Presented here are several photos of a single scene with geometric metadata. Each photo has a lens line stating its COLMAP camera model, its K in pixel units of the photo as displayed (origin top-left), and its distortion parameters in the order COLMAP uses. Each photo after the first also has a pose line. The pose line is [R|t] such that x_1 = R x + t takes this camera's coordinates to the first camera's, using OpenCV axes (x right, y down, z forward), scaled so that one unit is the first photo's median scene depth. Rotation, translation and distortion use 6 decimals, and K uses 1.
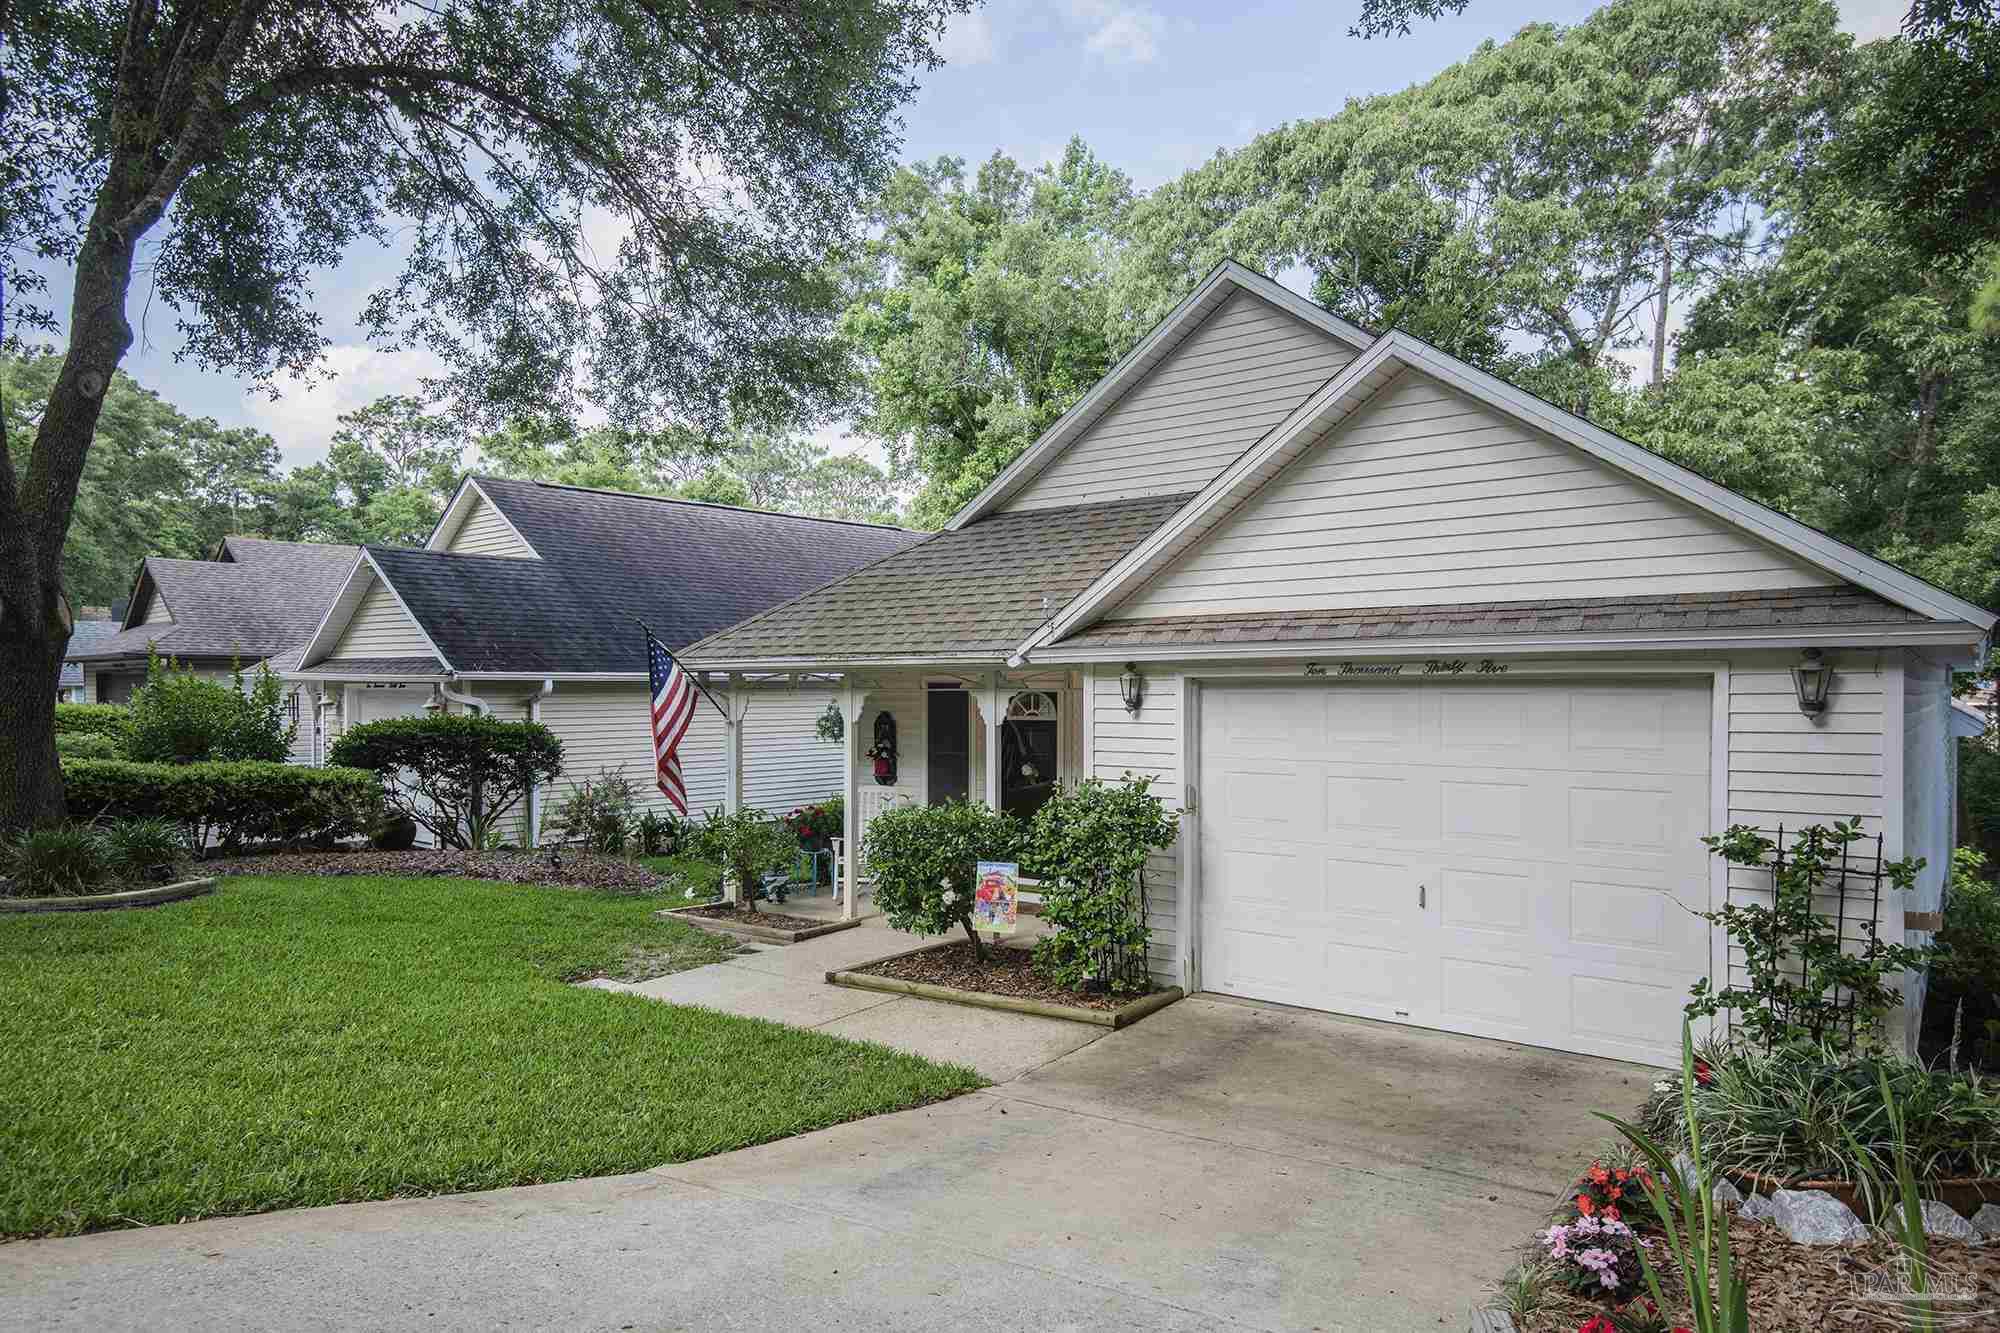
lens RADIAL K [[1382.2, 0, 902.3], [0, 1382.2, 670.0], [0, 0, 1]] dist [0.094069, -0.000001]
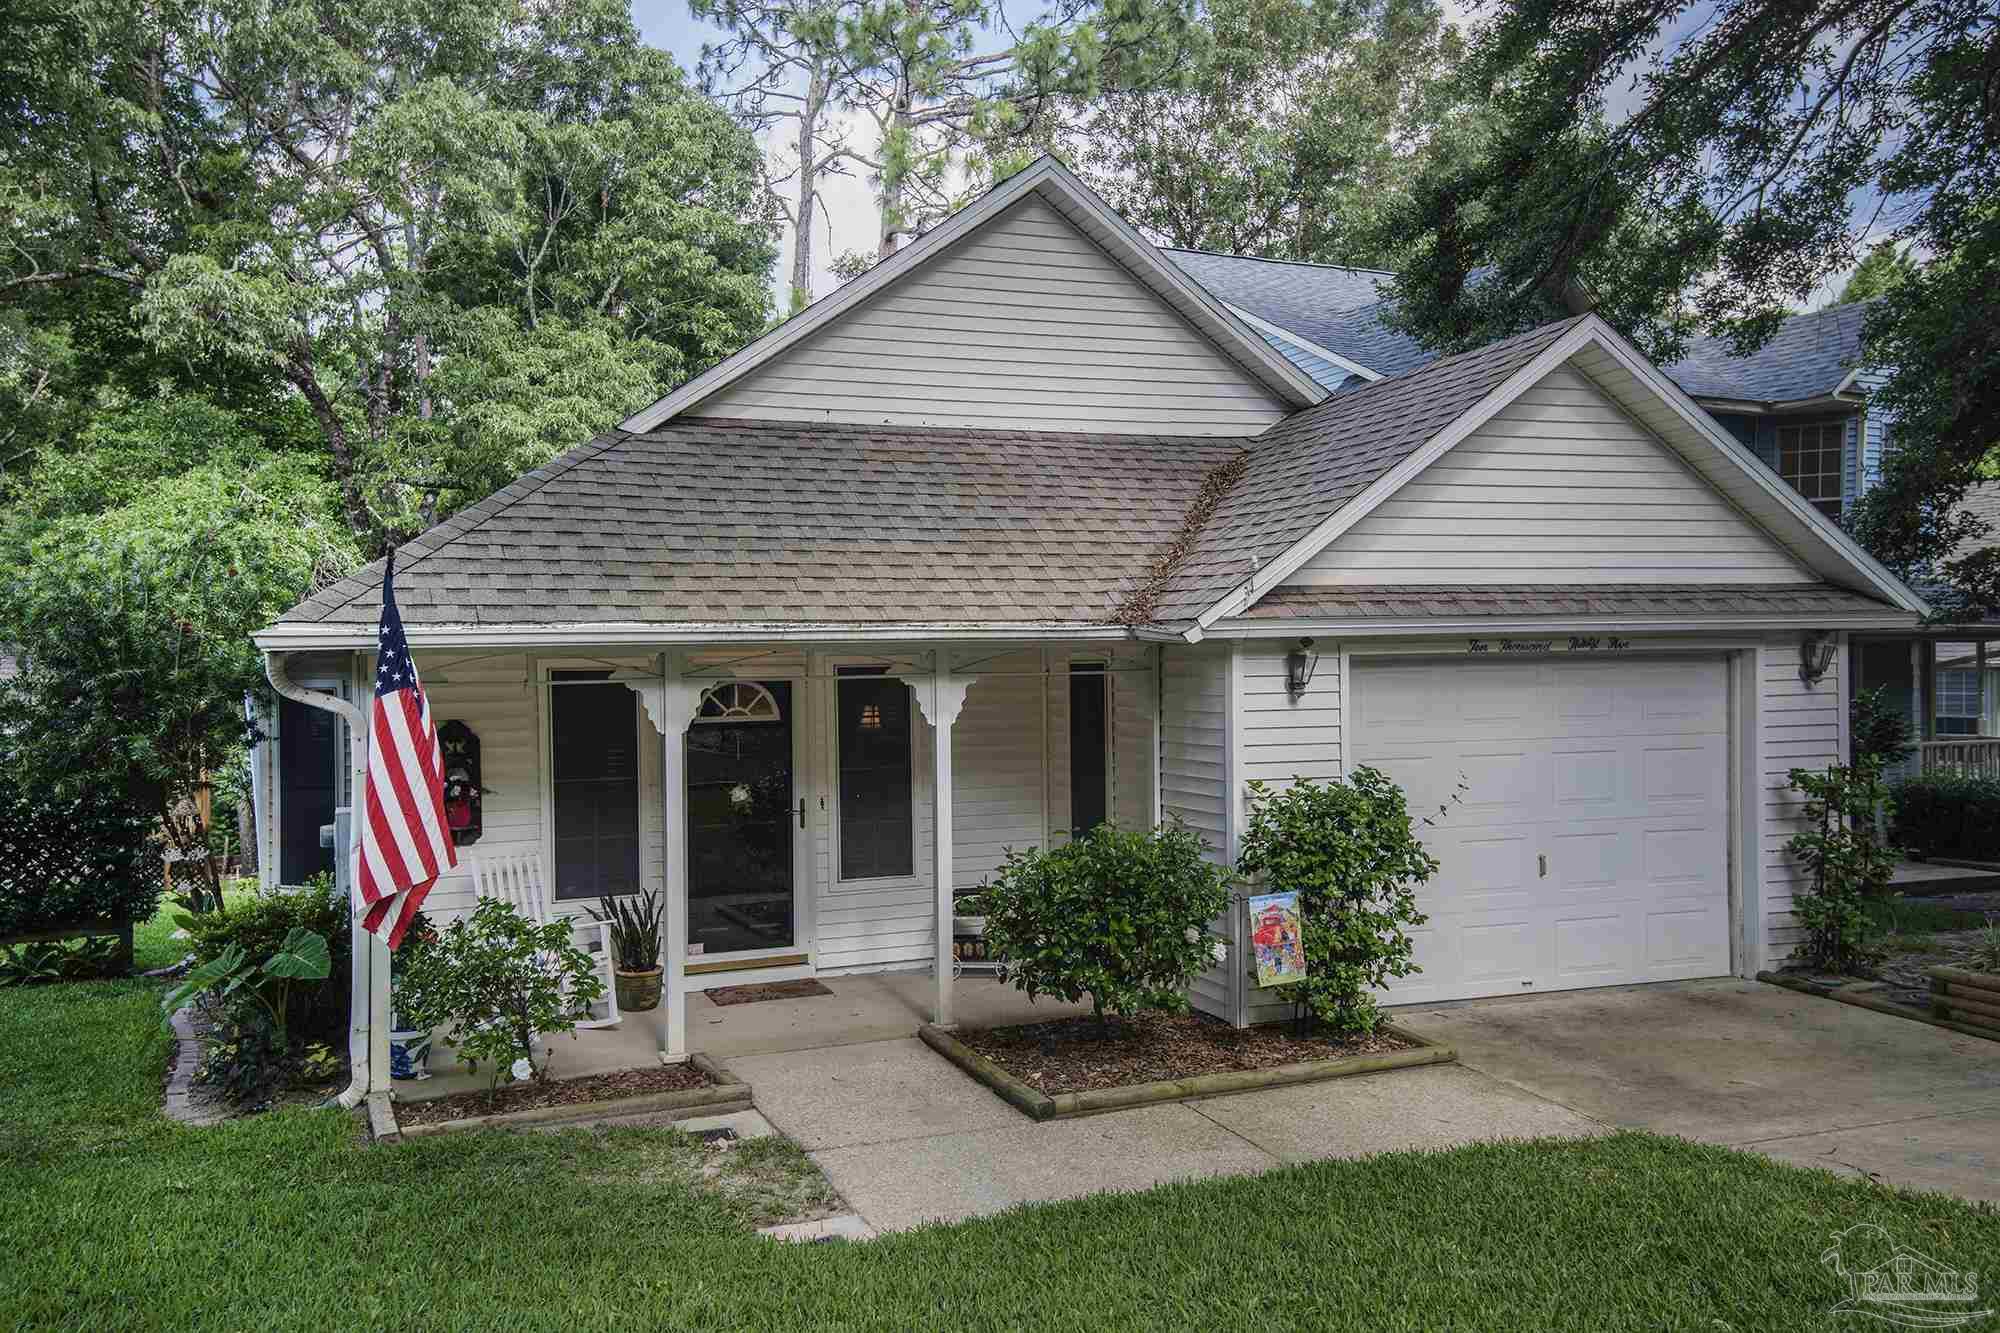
lens RADIAL K [[1640.6, 0, 1000.0], [0, 1640.6, 666.5], [0, 0, 1]] dist [0.188058, -0.001416]
pose [[0.459586, -0.004016, 0.888124, -0.833368], [0.002914, 0.999991, 0.003014, 0.008820], [-0.888129, 0.001203, 0.459593, 0.719069]]
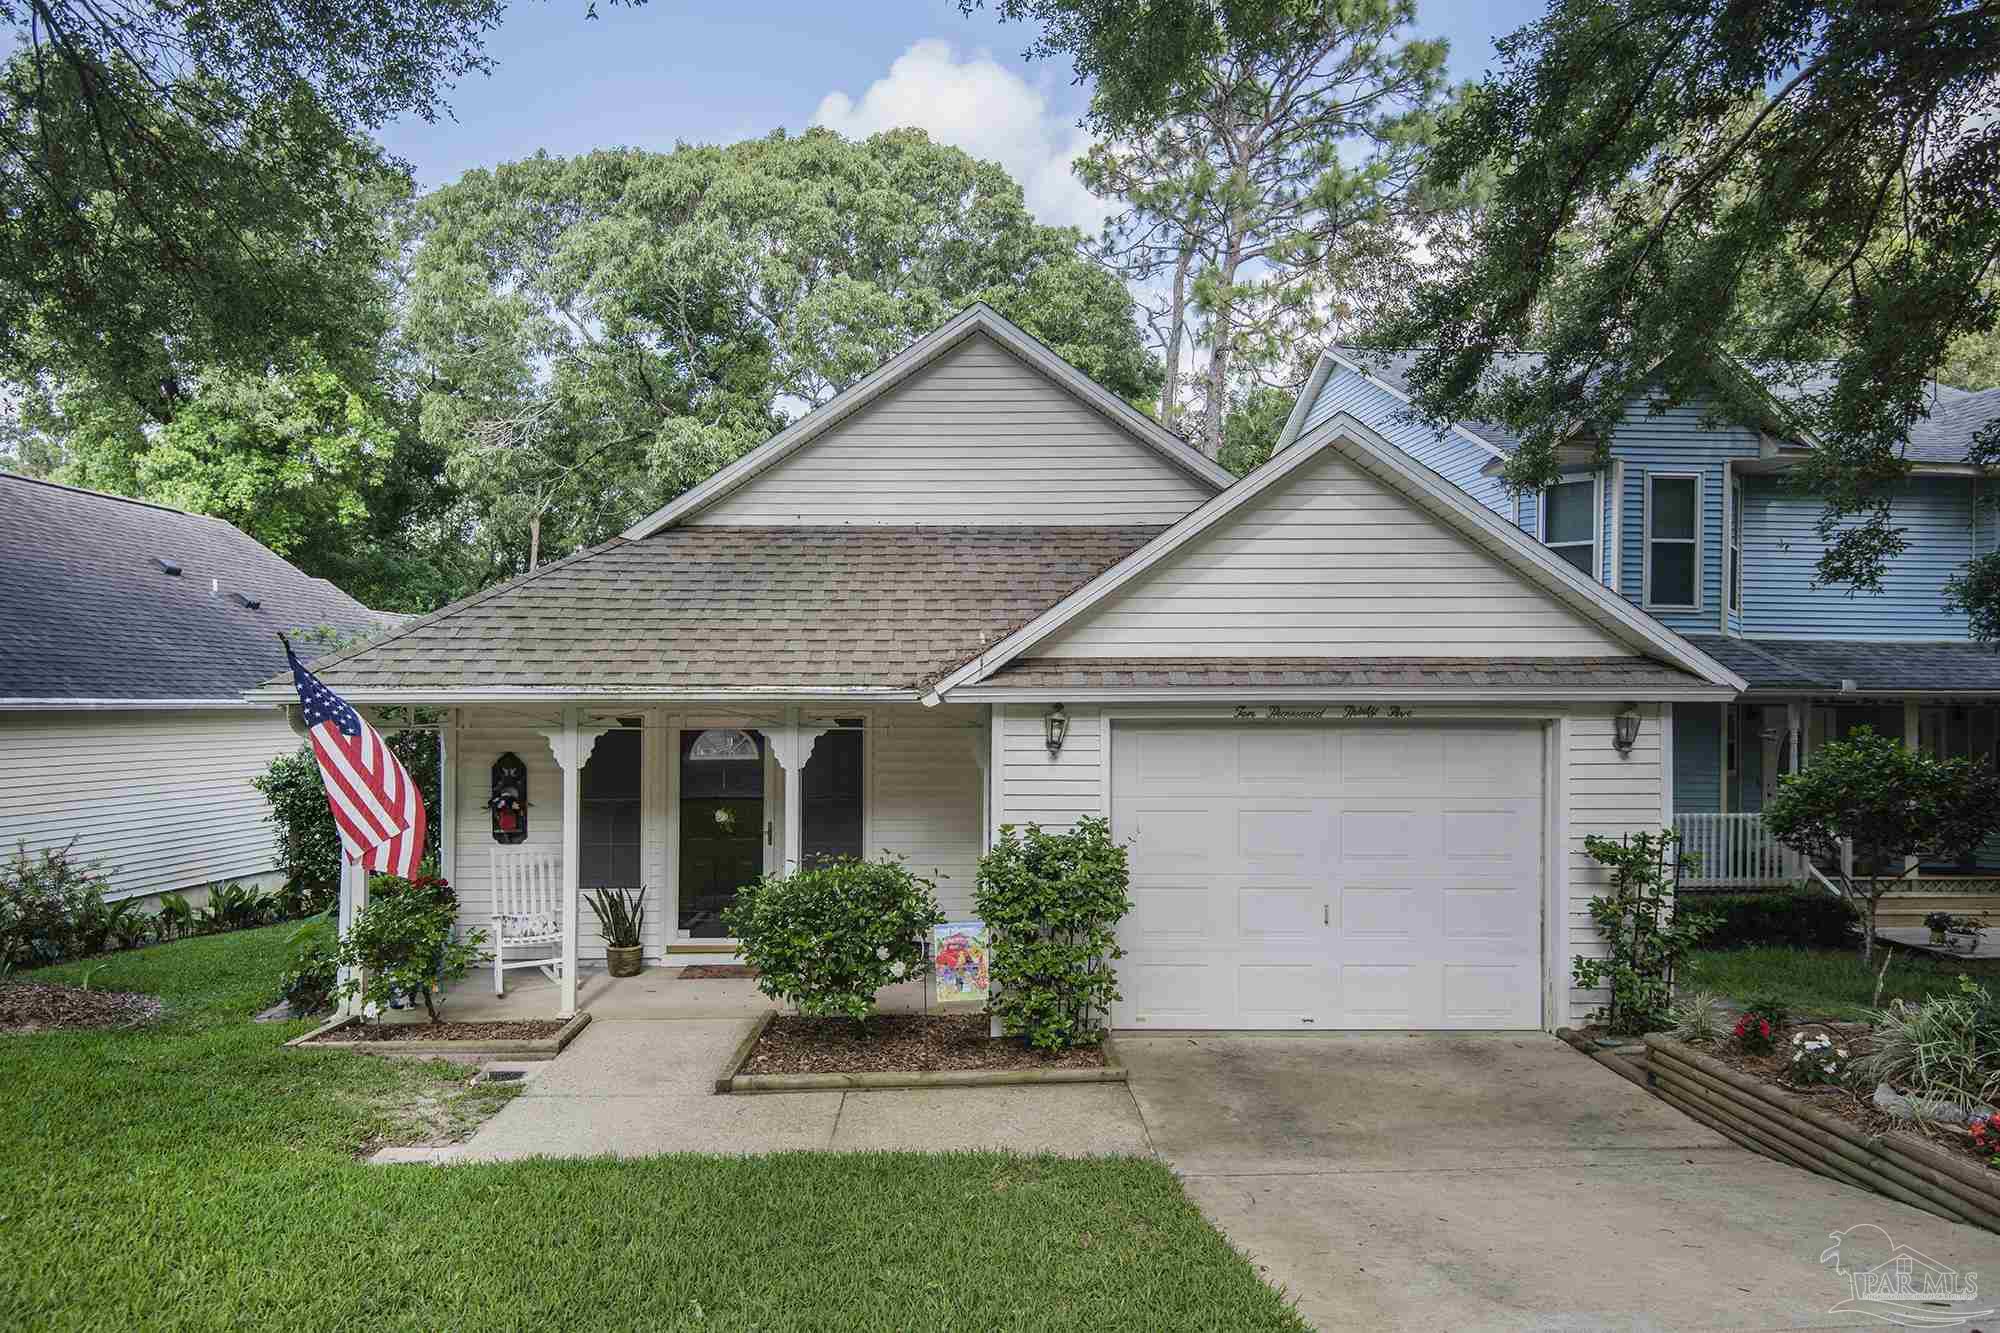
lens RADIAL K [[1356.5, 0, 1000.0], [0, 1356.5, 666.5], [0, 0, 1]] dist [0.060241, 0.000353]
pose [[0.747187, 0.023483, 0.664199, -0.512990], [-0.011983, 0.999689, -0.021864, -0.009829], [-0.664506, 0.008377, 0.747236, 0.320752]]
